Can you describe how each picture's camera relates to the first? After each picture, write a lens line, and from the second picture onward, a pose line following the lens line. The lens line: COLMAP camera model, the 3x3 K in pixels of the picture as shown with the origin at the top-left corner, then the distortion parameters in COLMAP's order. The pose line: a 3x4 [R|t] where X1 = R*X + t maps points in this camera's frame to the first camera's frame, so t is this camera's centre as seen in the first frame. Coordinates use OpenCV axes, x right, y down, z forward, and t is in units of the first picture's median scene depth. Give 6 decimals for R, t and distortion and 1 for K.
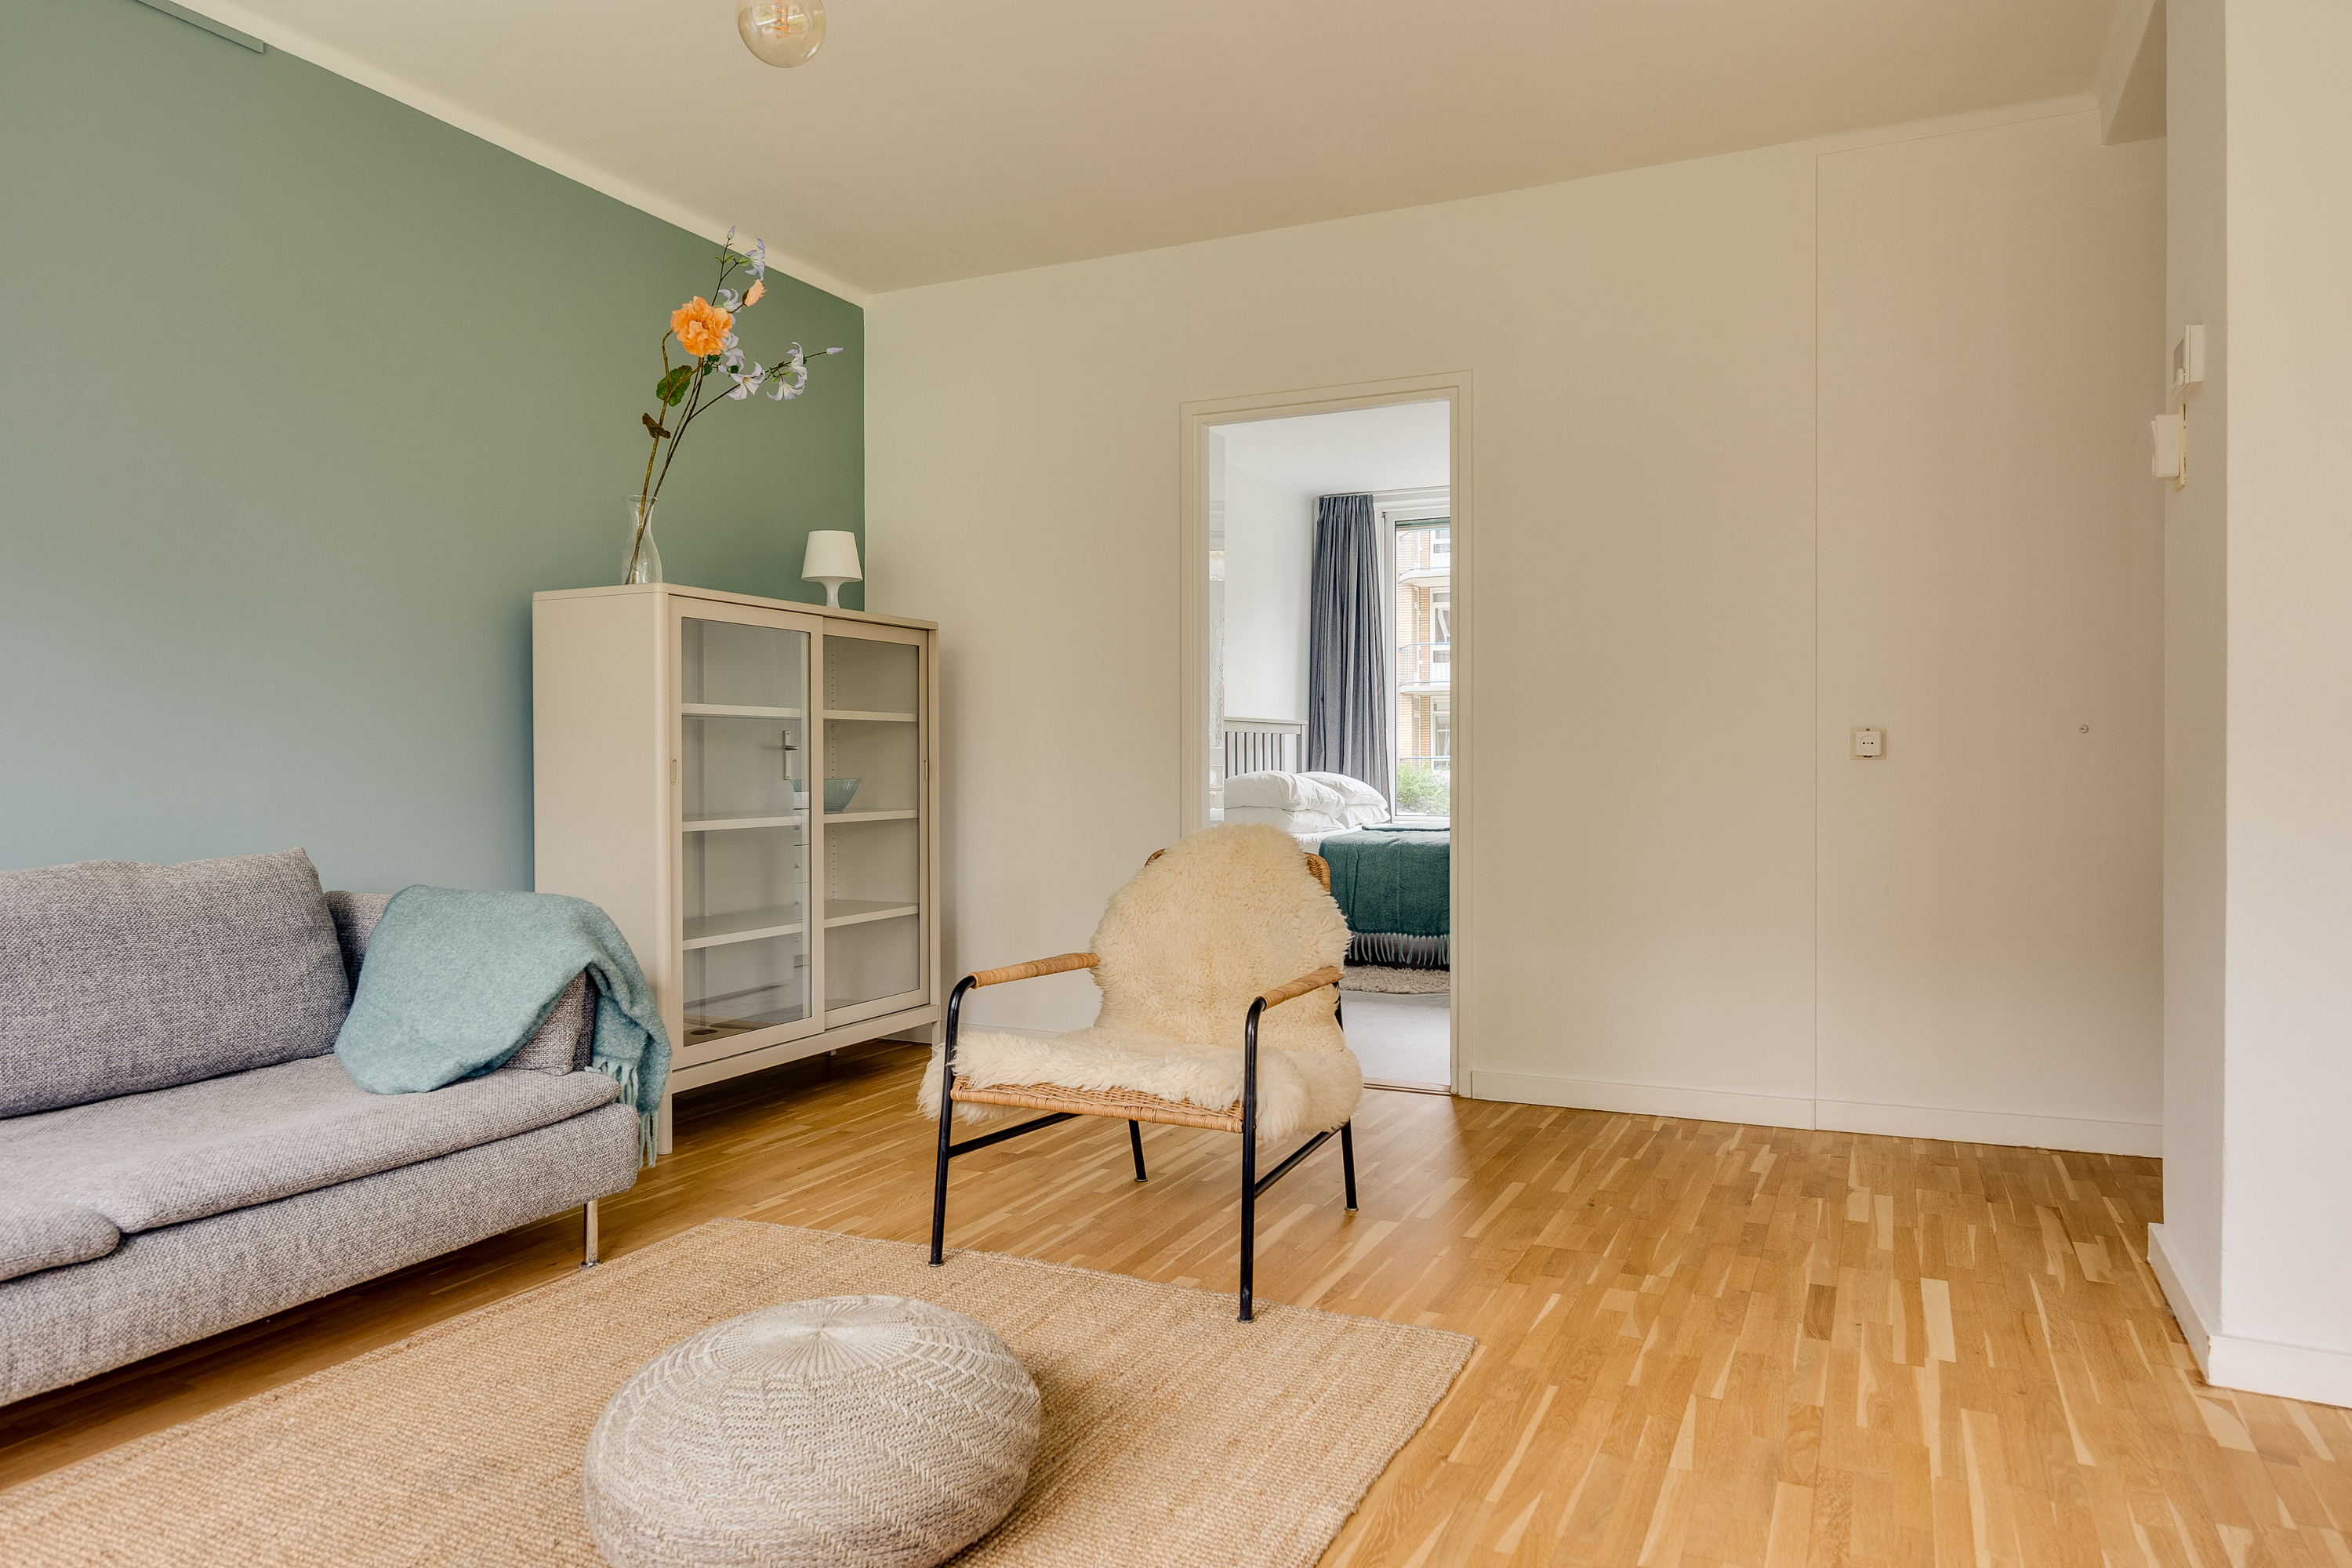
lens RADIAL K [[1499.1, 0, 1177.6], [0, 1499.1, 769.0], [0, 0, 1]] dist [-0.006199, 0.001355]
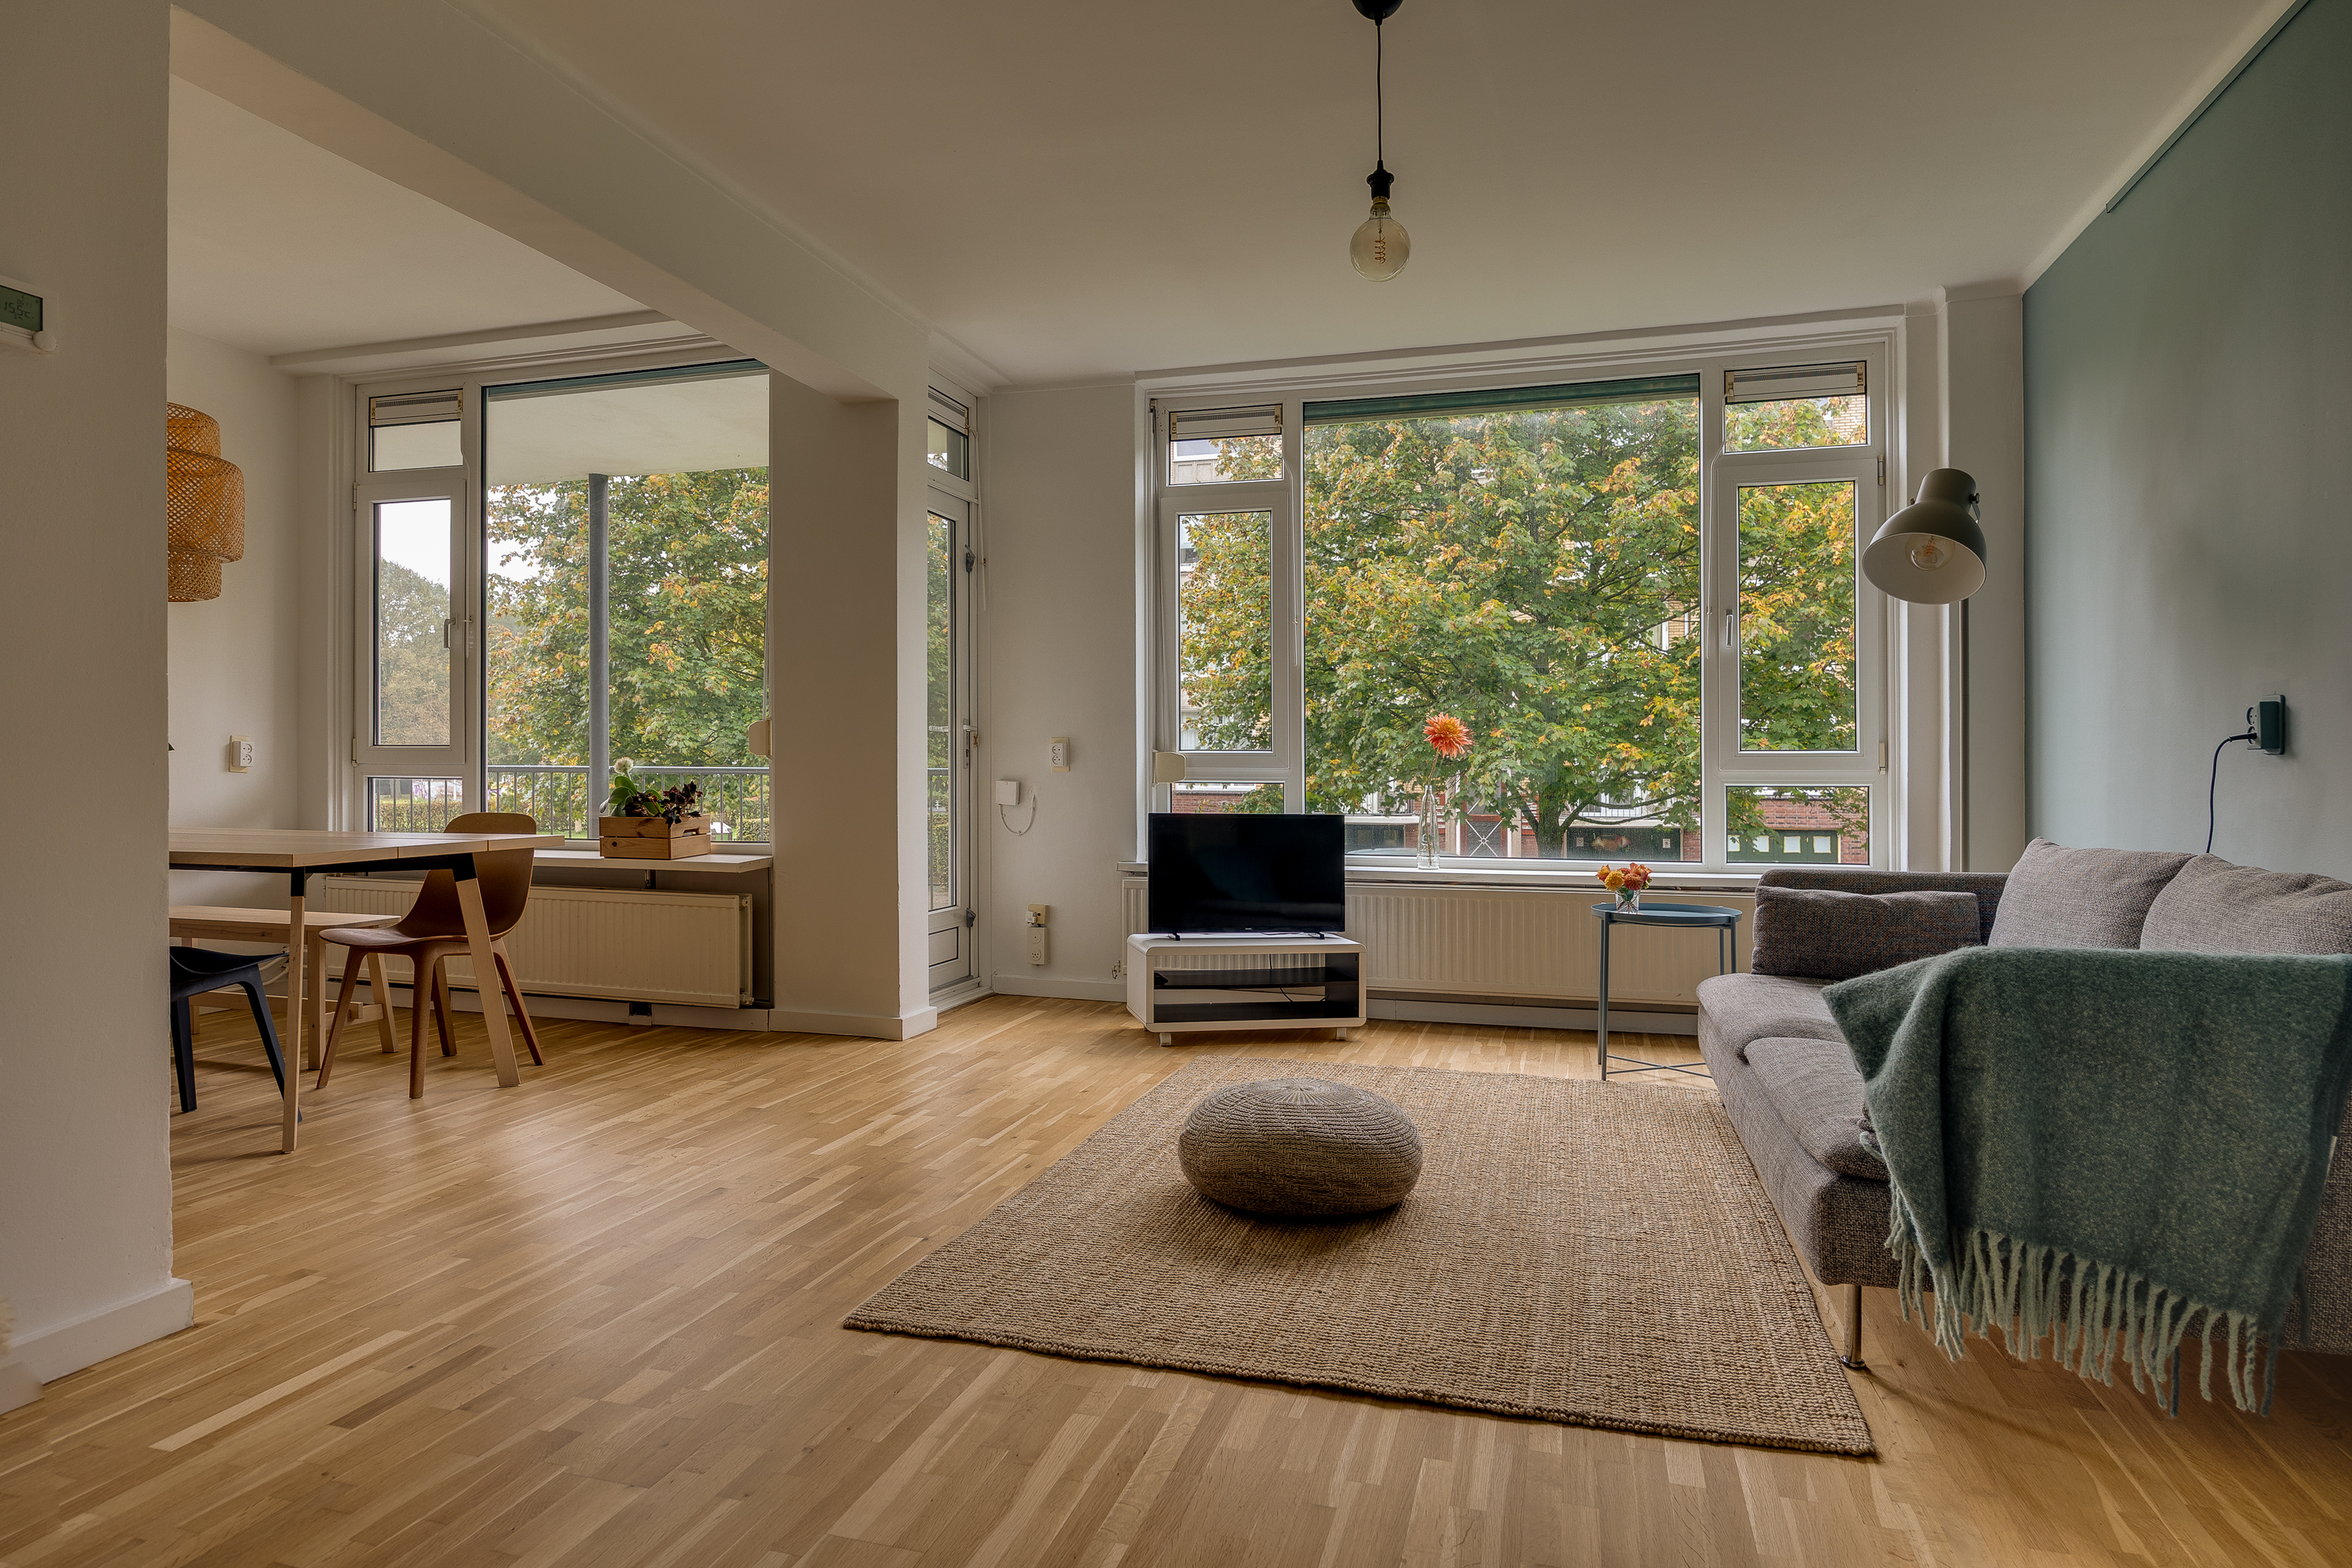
lens RADIAL K [[1341.7, 0, 1171.6], [0, 1341.7, 765.3], [0, 0, 1]] dist [-0.012308, 0.000352]
pose [[-0.987875, -0.002896, -0.155221, 0.113576], [-0.003487, 0.999988, 0.003531, -0.006603], [0.155209, 0.004029, -0.987873, 1.831166]]
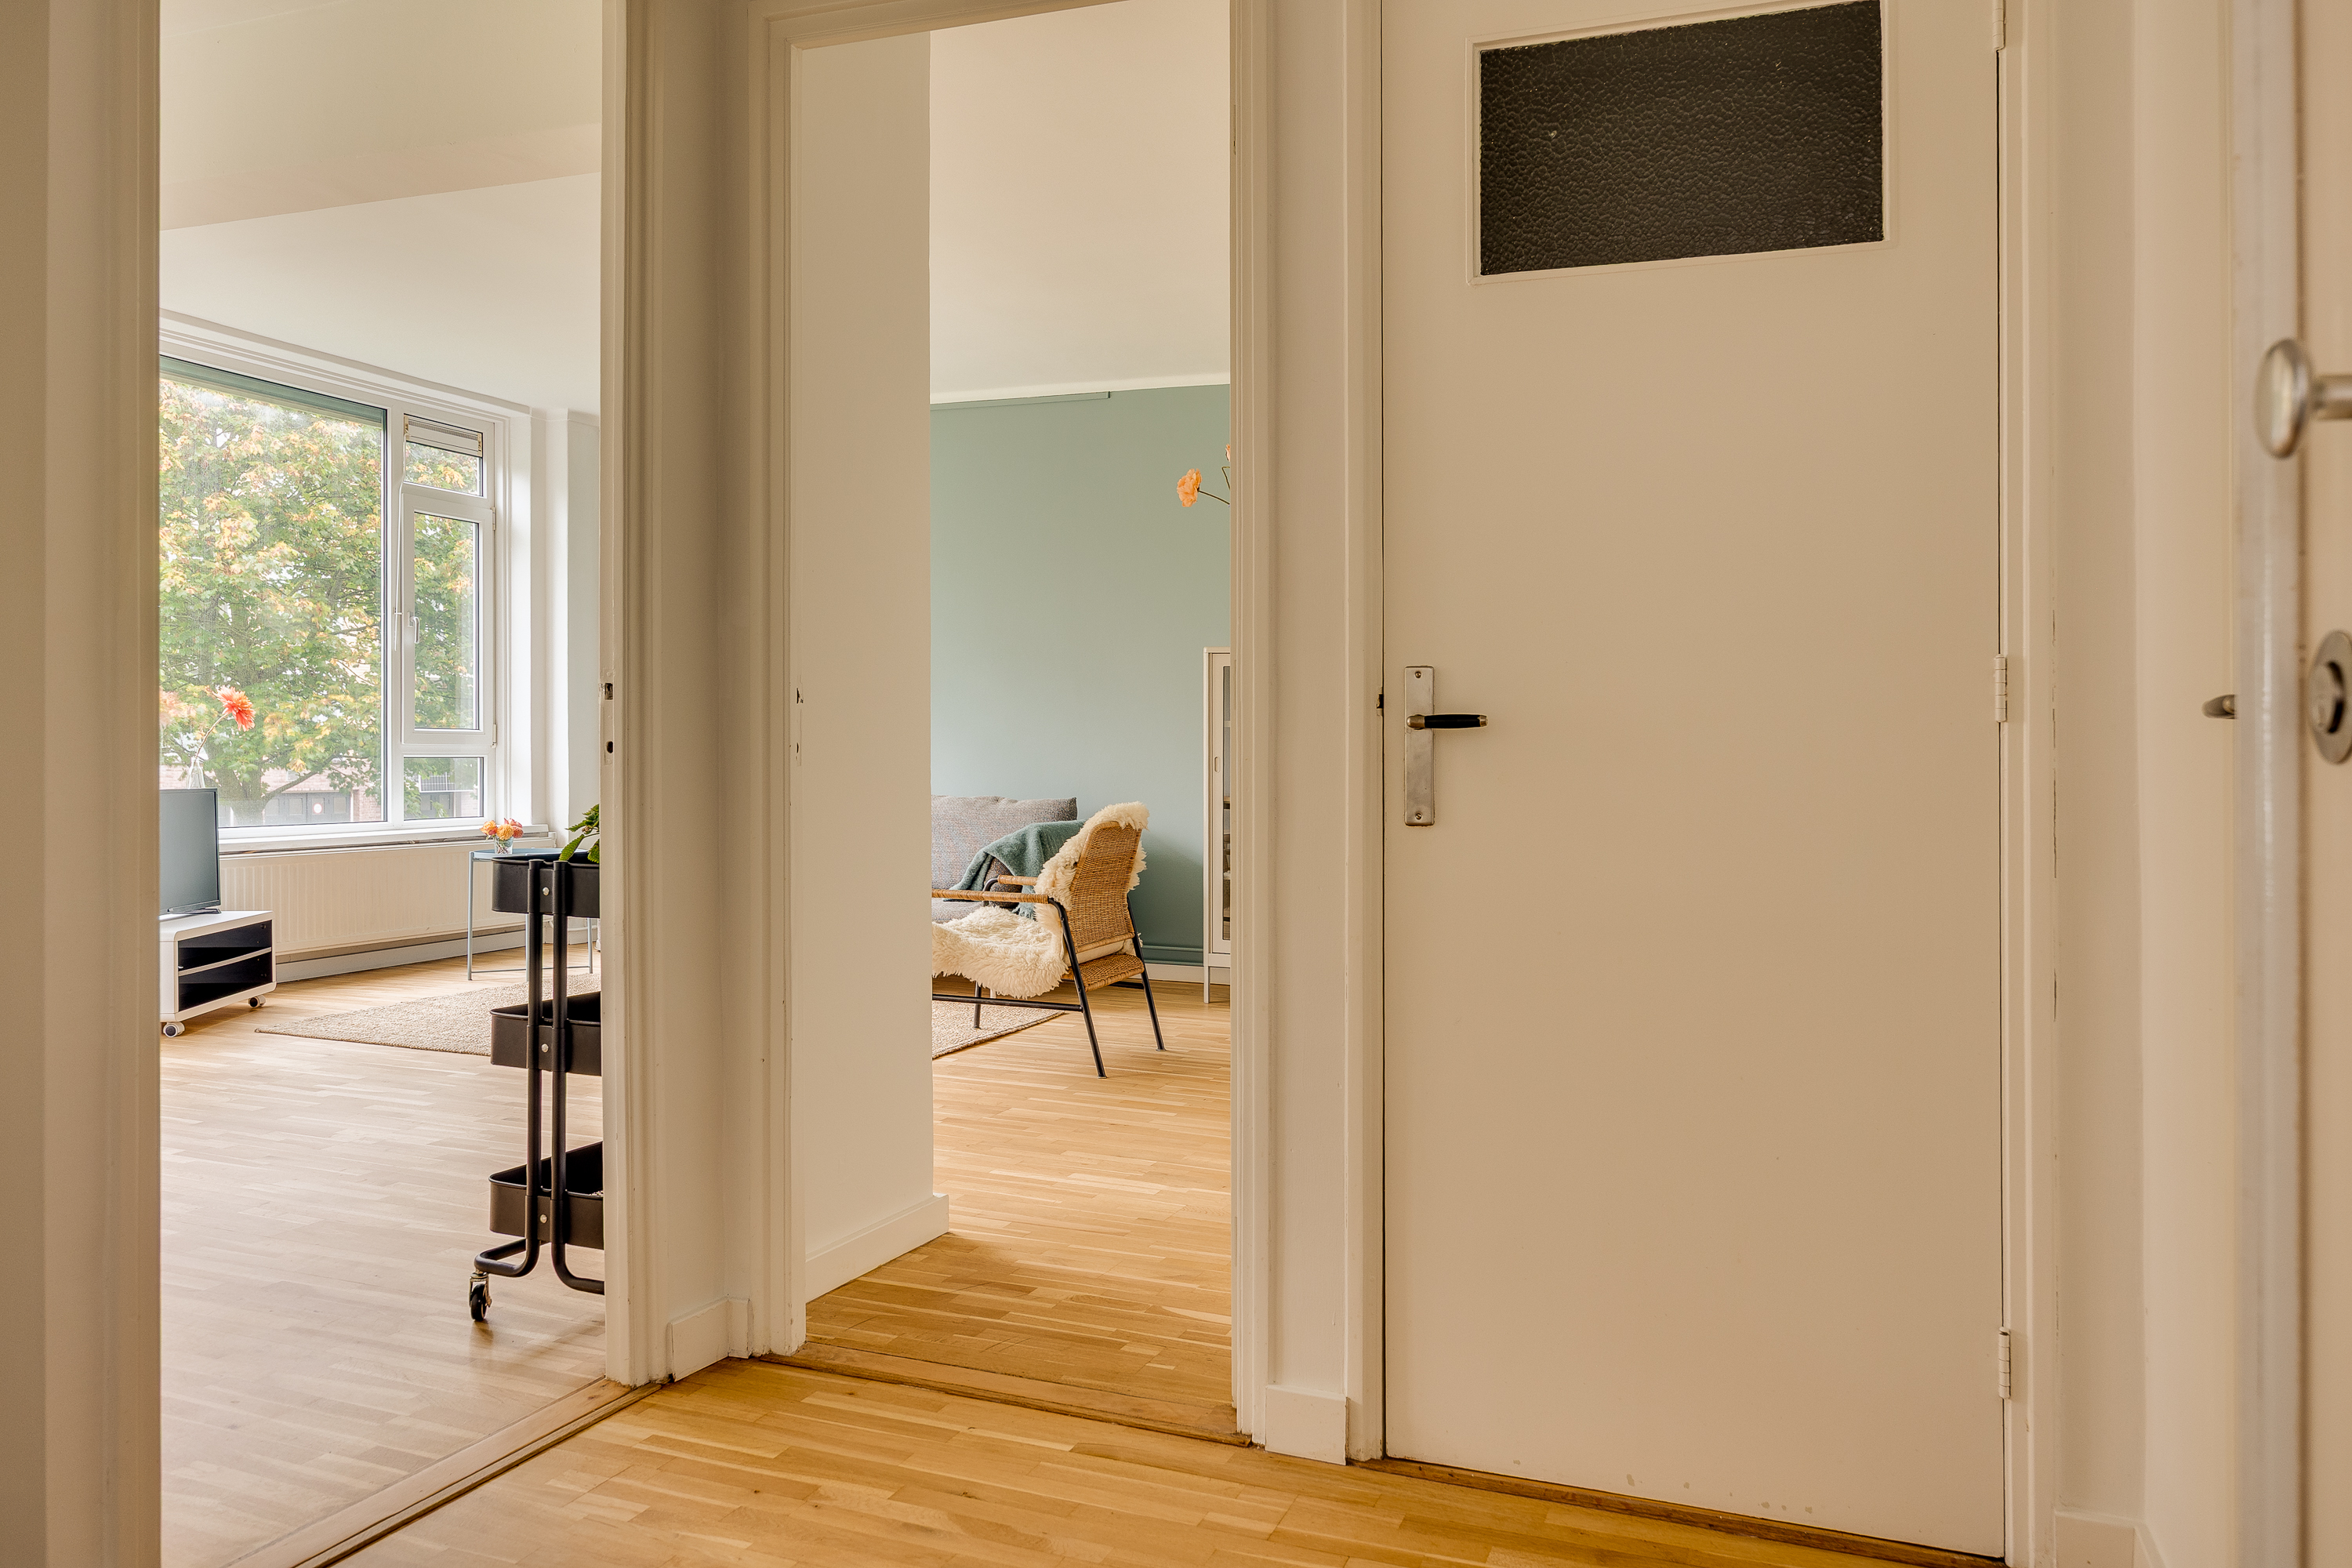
lens RADIAL K [[1608.4, 0, 1228.8], [0, 1608.4, 794.7], [0, 0, 1]] dist [-0.001382, -0.001765]
pose [[0.119132, 0.028936, -0.992457, 1.988062], [-0.024785, 0.999350, 0.026162, -0.018145], [0.992569, 0.021481, 0.119772, 1.146171]]
